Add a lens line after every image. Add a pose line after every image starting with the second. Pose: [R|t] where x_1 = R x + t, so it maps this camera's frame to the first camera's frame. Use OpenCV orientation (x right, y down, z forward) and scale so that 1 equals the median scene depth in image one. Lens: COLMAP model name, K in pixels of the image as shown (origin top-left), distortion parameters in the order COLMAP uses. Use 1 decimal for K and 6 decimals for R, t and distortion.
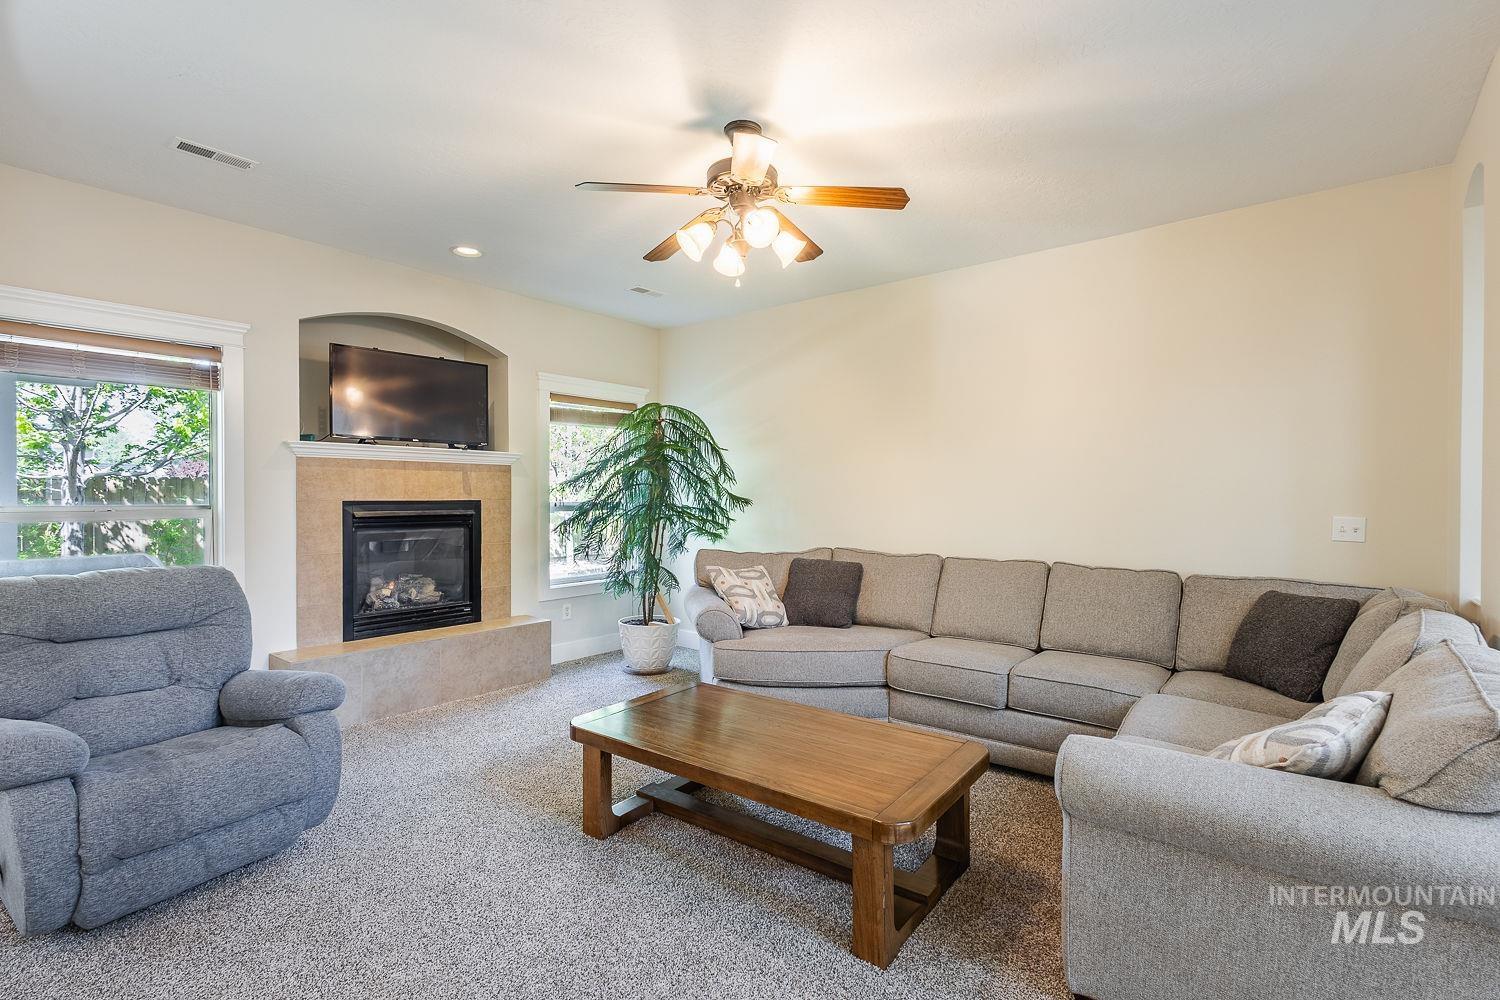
lens RADIAL K [[693.3, 0, 750.8], [0, 693.3, 500.5], [0, 0, 1]] dist [0.006097, 0.000023]
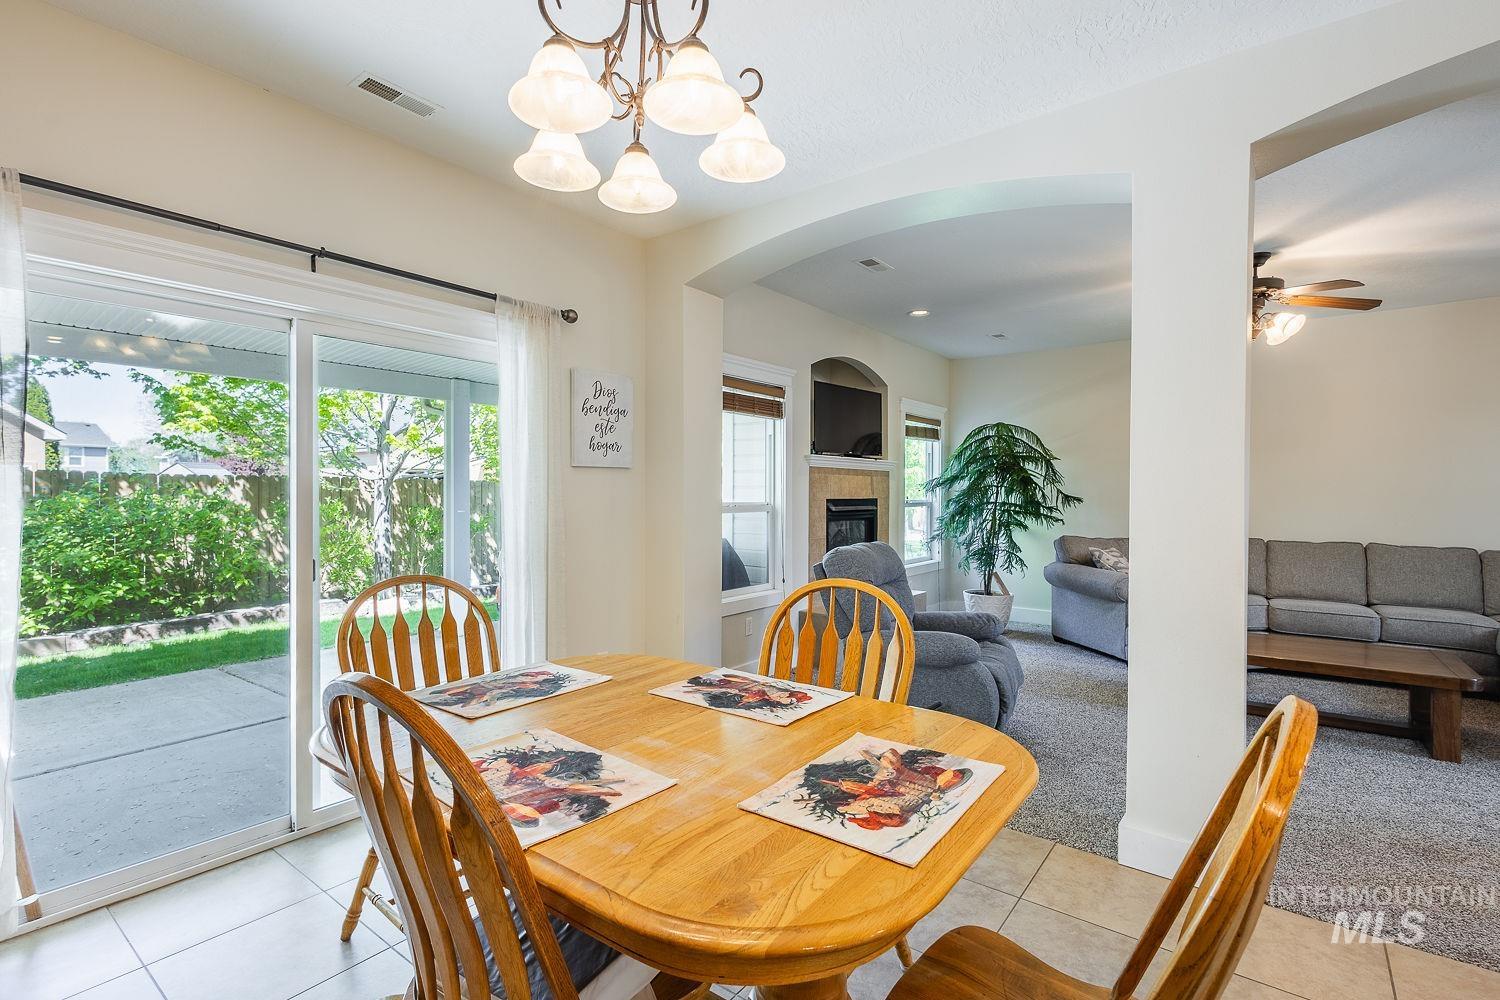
lens RADIAL K [[701.7, 0, 753.0], [0, 701.7, 497.7], [0, 0, 1]] dist [0.007051, 0.000037]
pose [[0.999688, -0.000393, 0.024978, -0.735761], [0.000455, 0.999997, -0.002454, 0.001475], [-0.024977, 0.002465, 0.999685, -0.335024]]
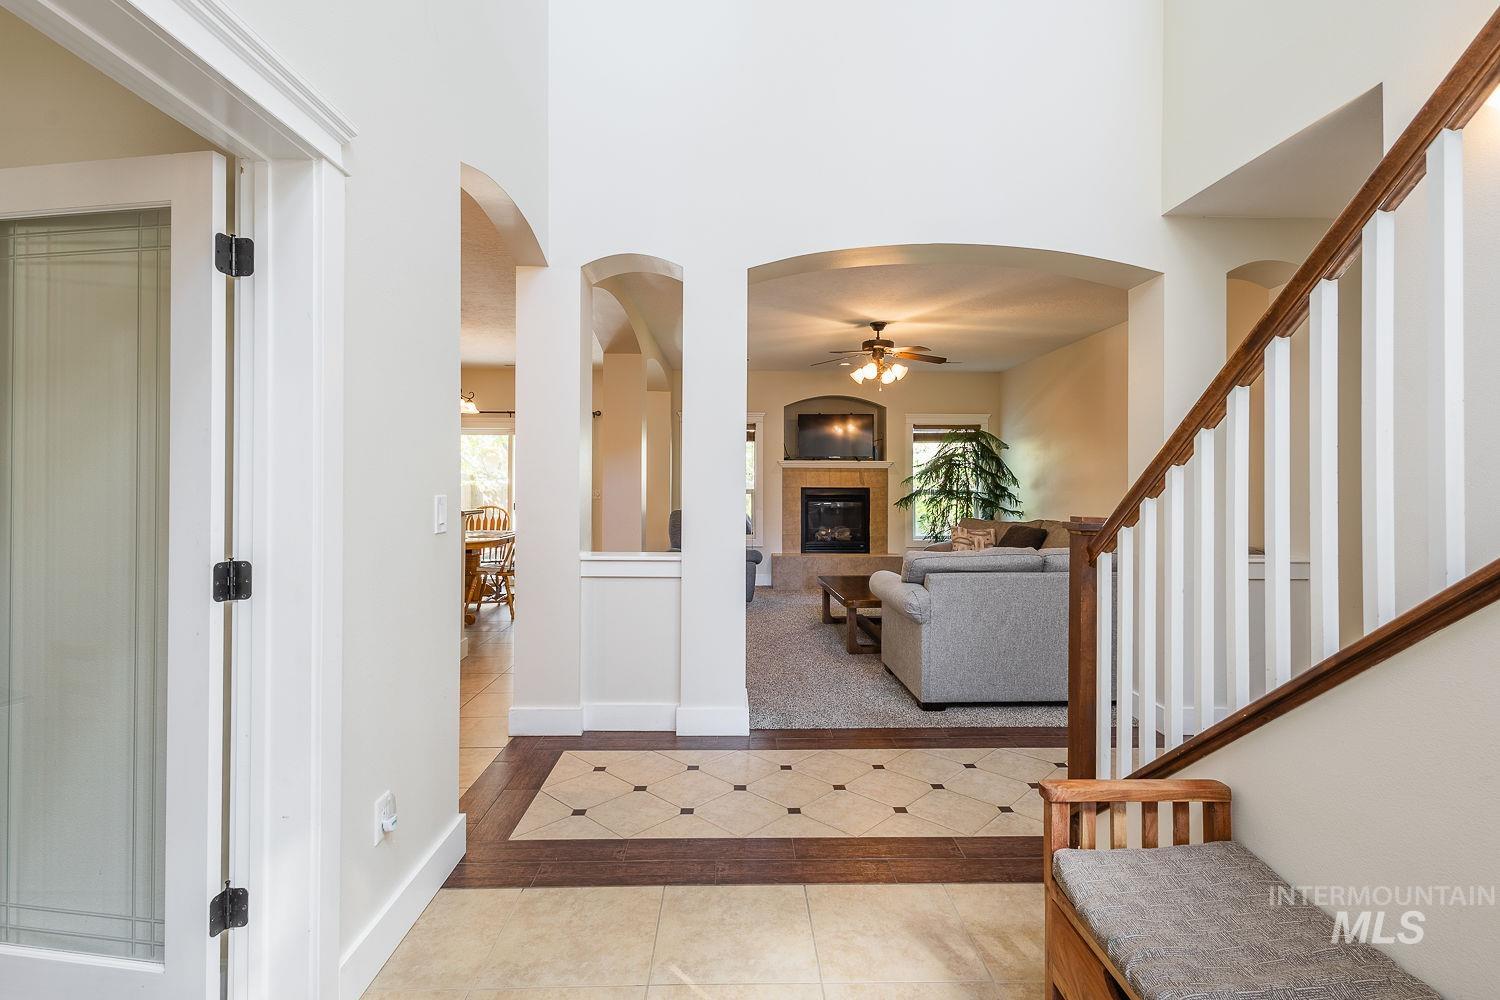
lens RADIAL K [[702.2, 0, 750.0], [0, 702.2, 479.1], [0, 0, 1]] dist [0.001755, 0.000017]
pose [[0.645318, -0.006087, -0.763890, 0.934335], [-0.009037, 0.999837, -0.015602, 0.009792], [0.763860, 0.016972, 0.645158, -0.502922]]
